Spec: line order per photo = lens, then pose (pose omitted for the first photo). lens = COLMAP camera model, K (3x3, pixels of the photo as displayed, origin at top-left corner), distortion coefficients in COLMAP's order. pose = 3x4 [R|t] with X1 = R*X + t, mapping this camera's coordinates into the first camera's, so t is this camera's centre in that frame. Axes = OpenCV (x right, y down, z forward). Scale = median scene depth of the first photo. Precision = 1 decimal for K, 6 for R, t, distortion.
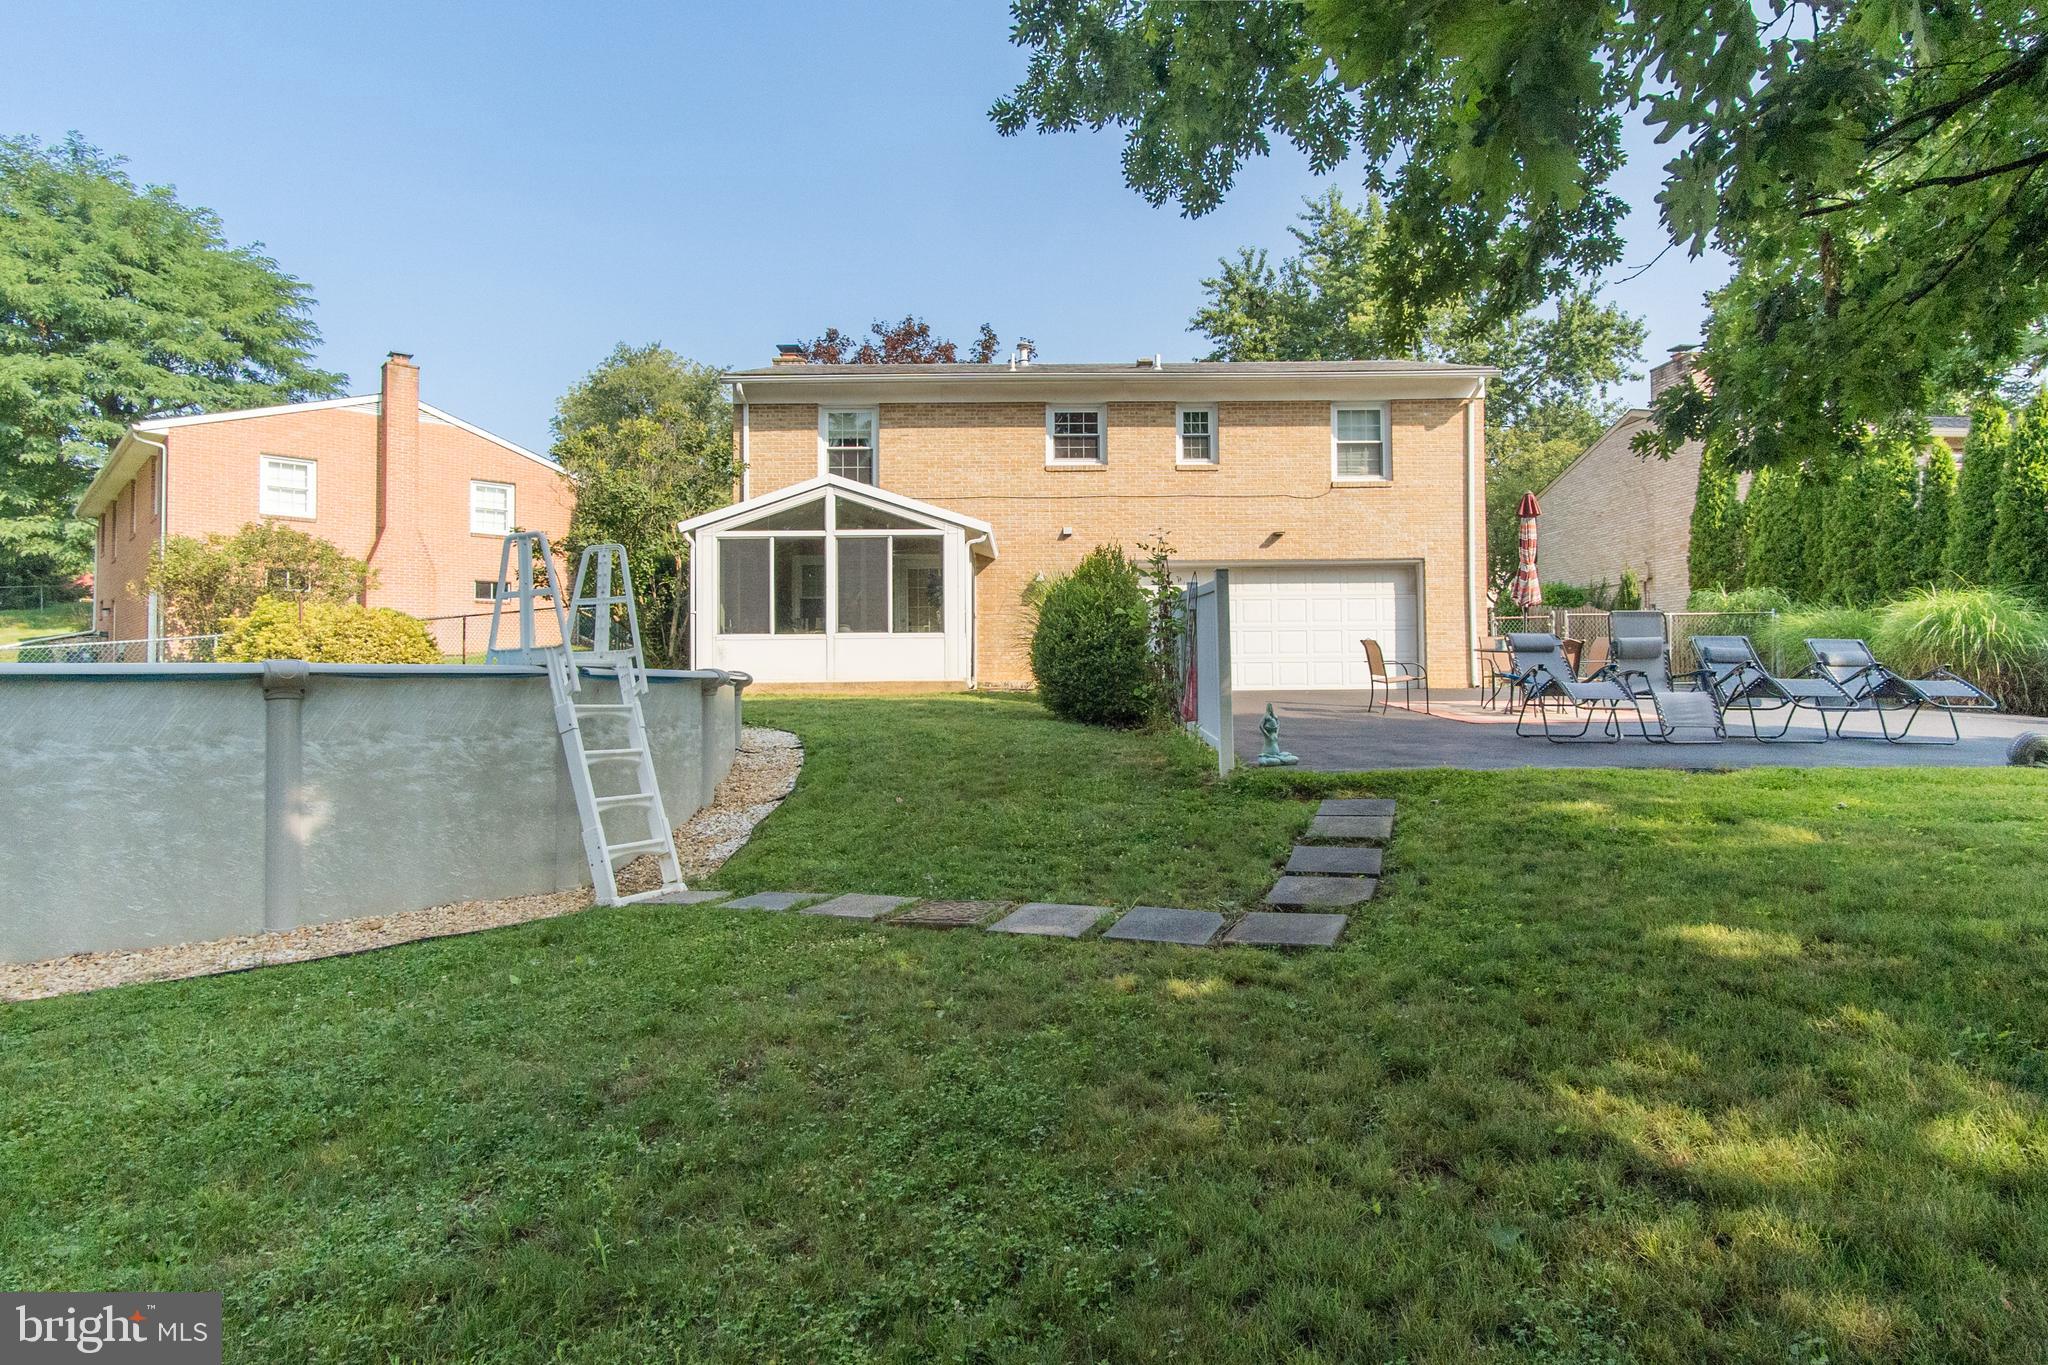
lens RADIAL K [[1126.5, 0, 1024.0], [0, 1126.5, 682.5], [0, 0, 1]] dist [0.001458, 0.000603]
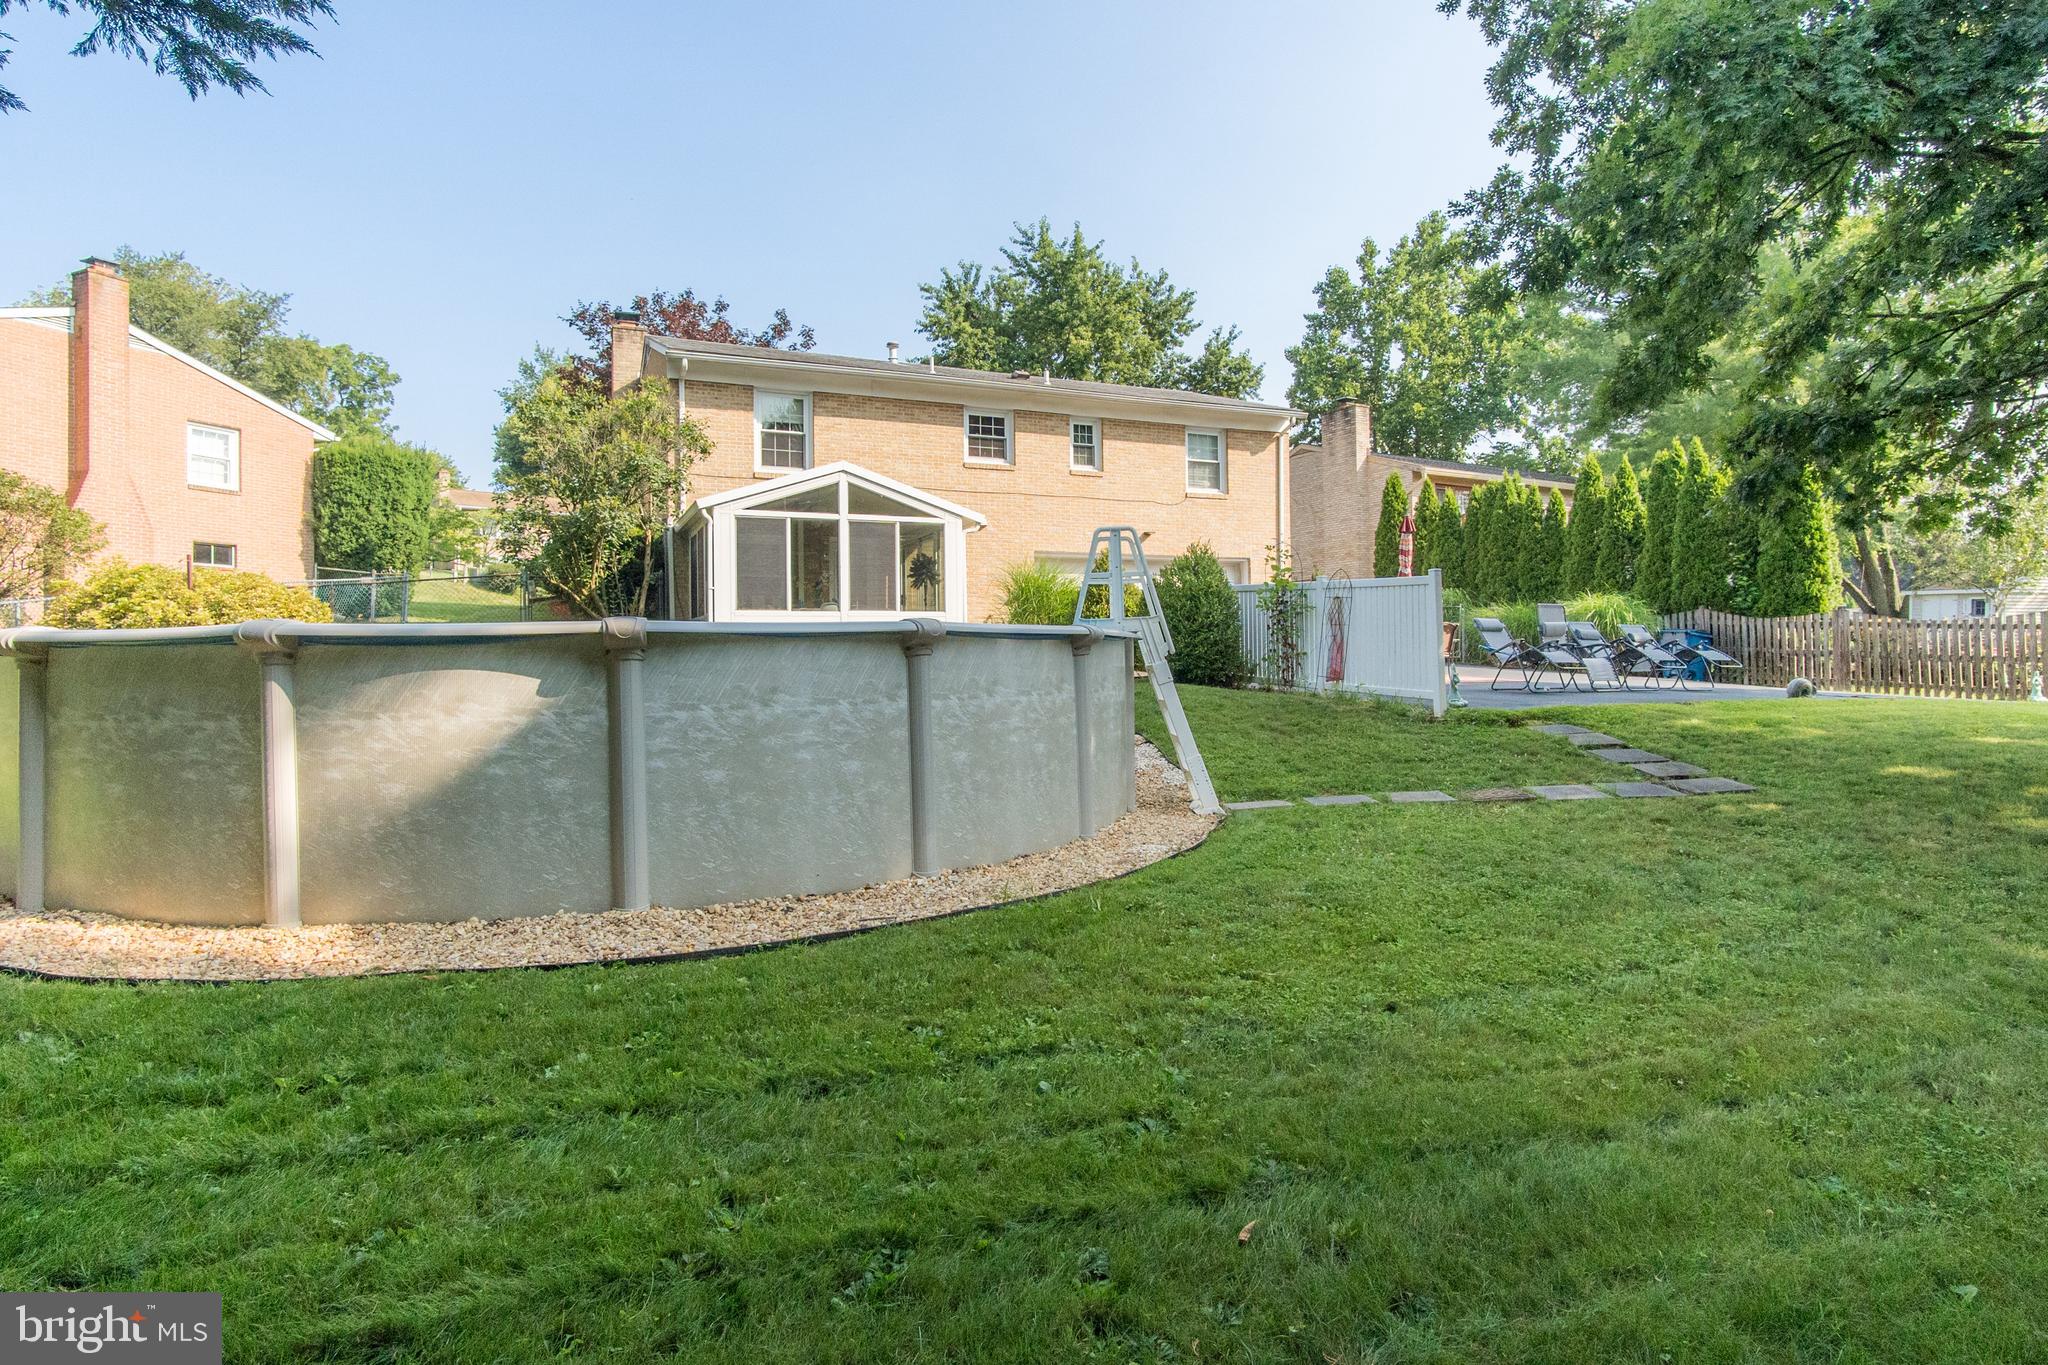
lens RADIAL K [[1126.5, 0, 1024.0], [0, 1126.5, 682.5], [0, 0, 1]] dist [0.001458, 0.000603]
pose [[0.913482, -0.009544, 0.406766, -0.378317], [0.003813, 0.999882, 0.014896, 0.007463], [-0.406861, -0.012056, 0.913411, -0.037273]]
